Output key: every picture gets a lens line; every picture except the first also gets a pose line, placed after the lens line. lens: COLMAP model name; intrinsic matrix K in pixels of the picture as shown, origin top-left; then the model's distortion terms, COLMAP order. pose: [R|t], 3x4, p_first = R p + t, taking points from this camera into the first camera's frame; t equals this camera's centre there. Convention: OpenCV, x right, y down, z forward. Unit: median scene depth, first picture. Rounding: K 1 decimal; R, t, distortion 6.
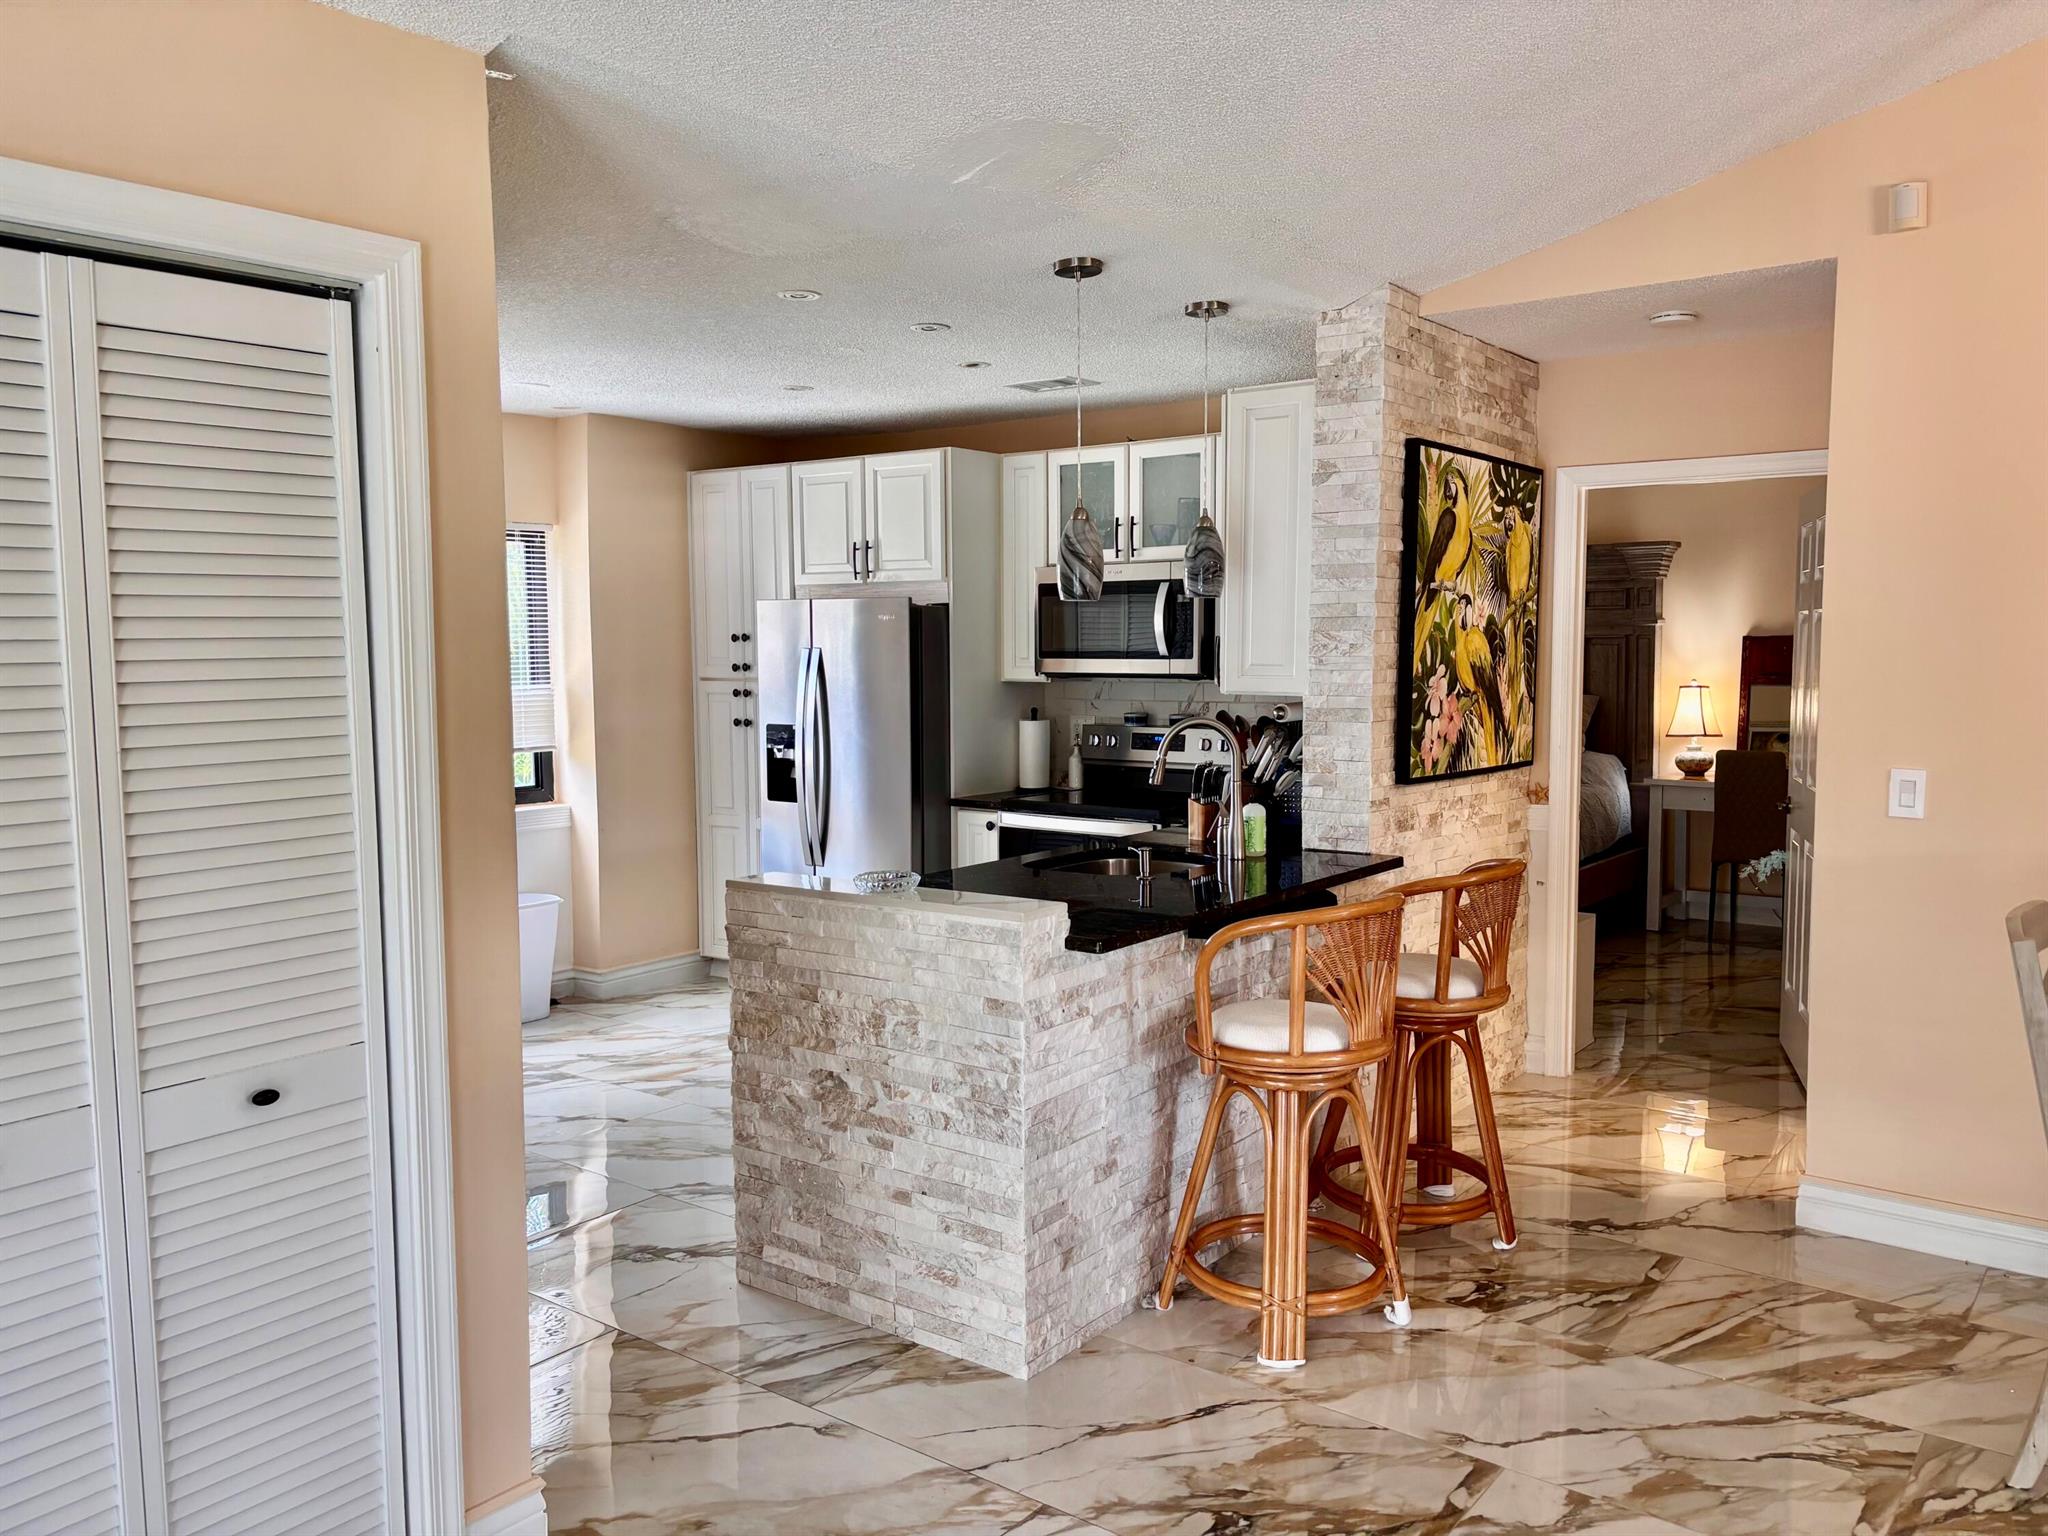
lens RADIAL K [[1548.1, 0, 1028.5], [0, 1548.1, 759.2], [0, 0, 1]] dist [0.052314, -0.056161]
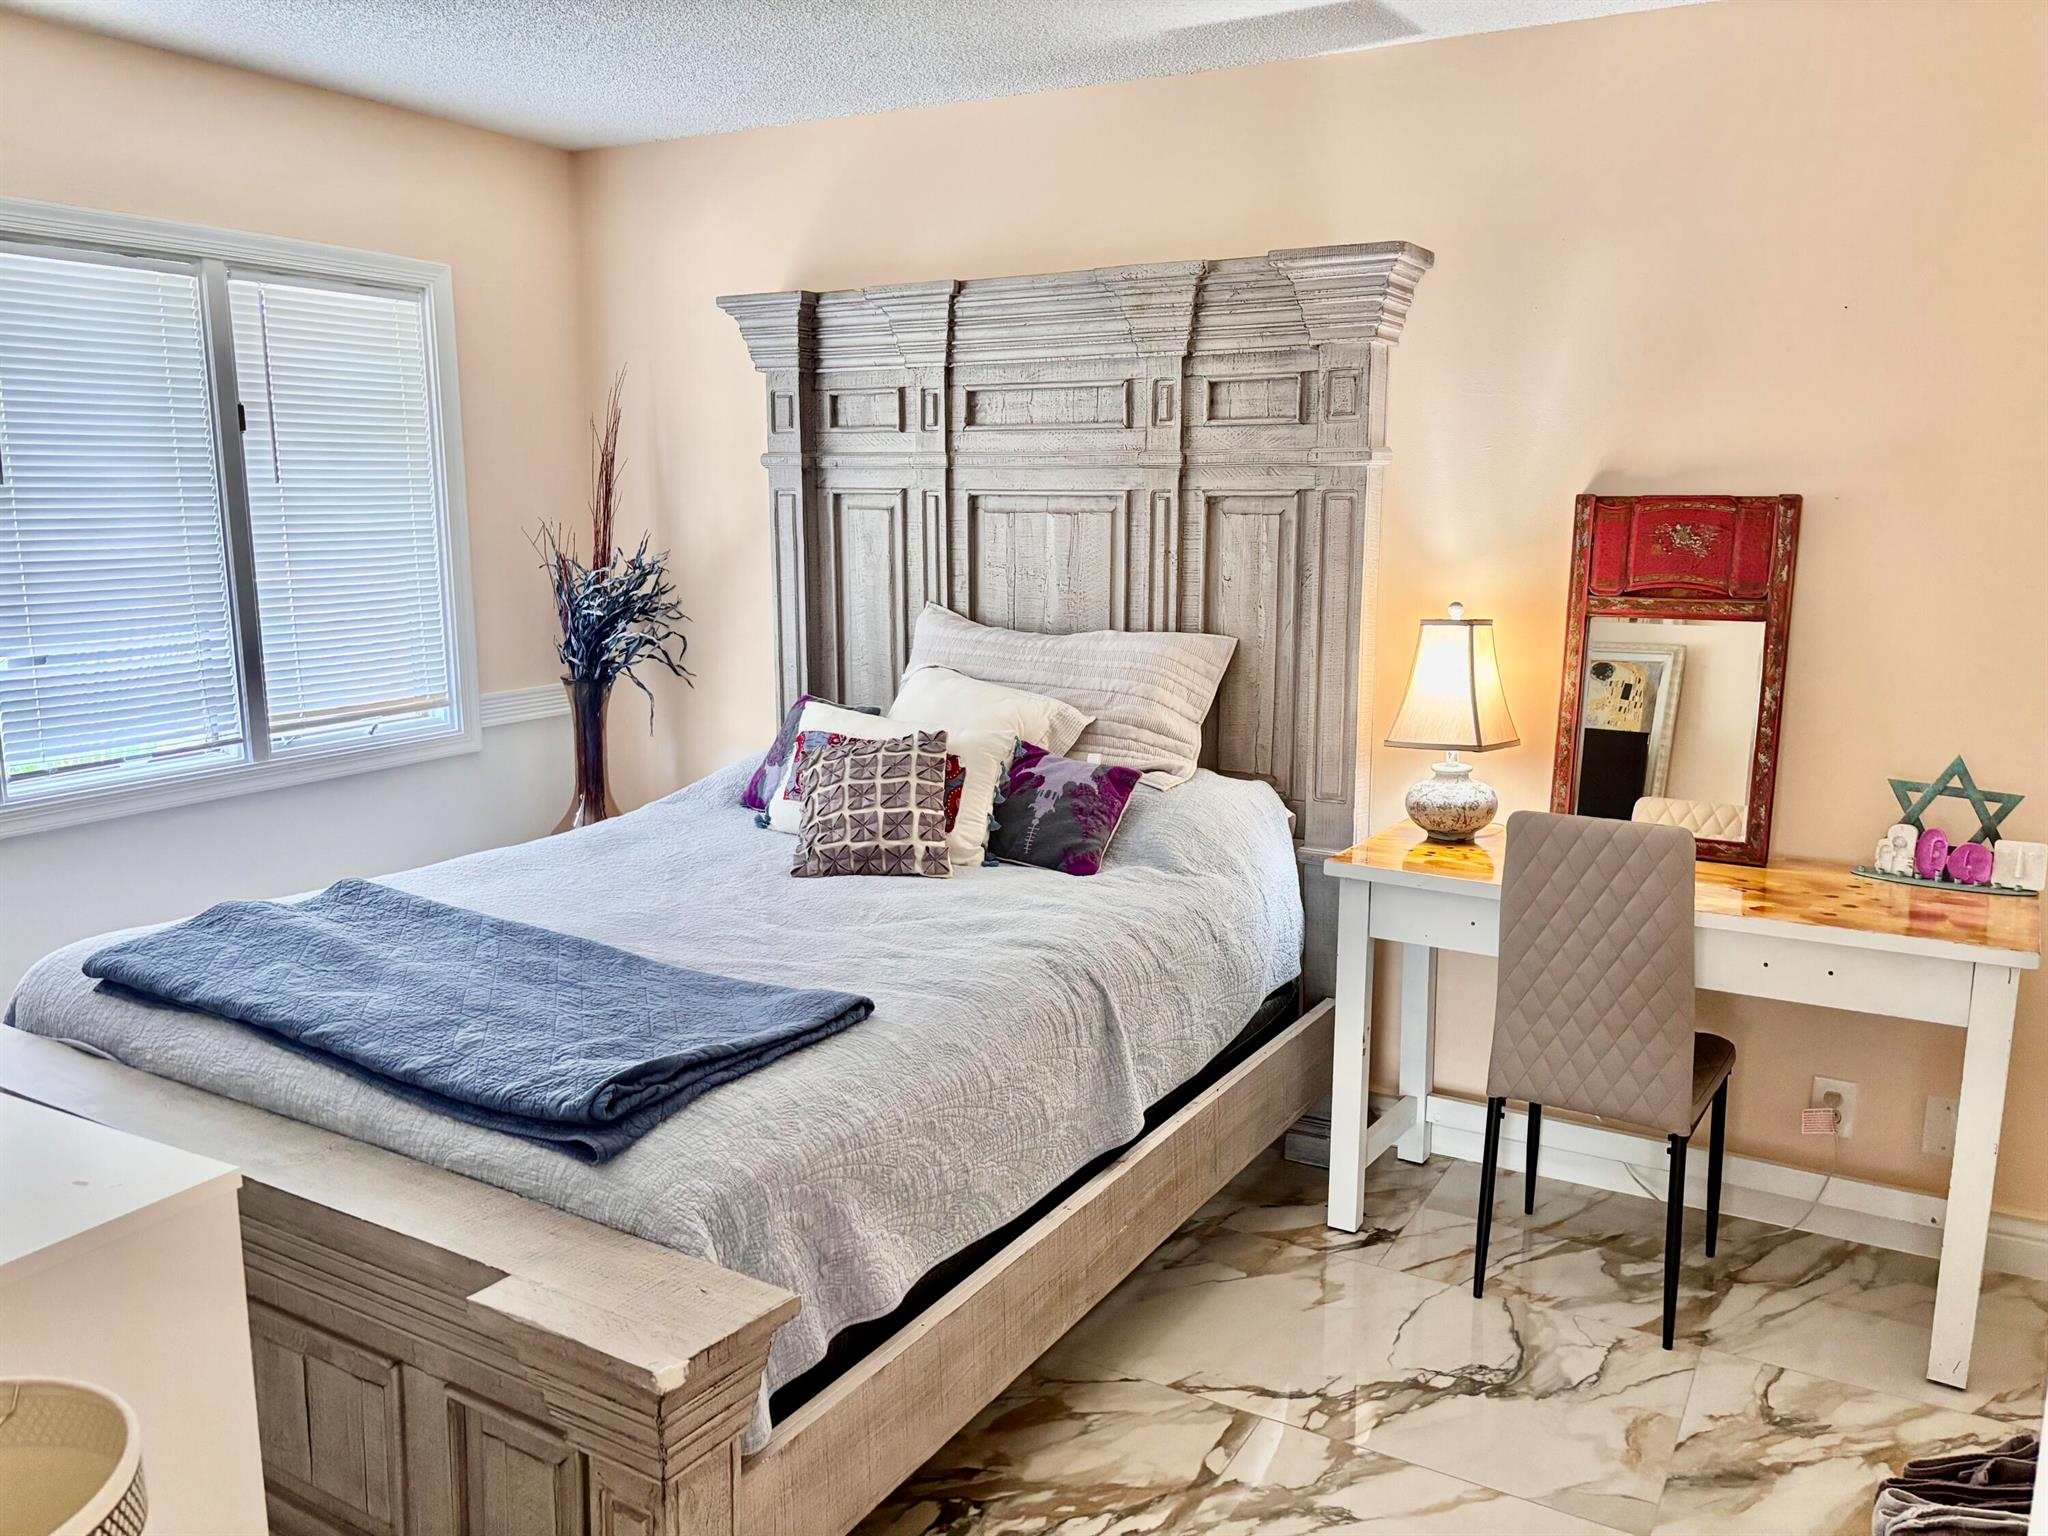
lens RADIAL K [[1548.1, 0, 1024.2], [0, 1548.1, 766.7], [0, 0, 1]] dist [0.052314, -0.056161]
pose [[0.993488, -0.010706, 0.113435, 0.057991], [0.000387, 0.995887, 0.090604, -0.009730], [-0.113939, -0.089970, 0.989406, 0.131472]]
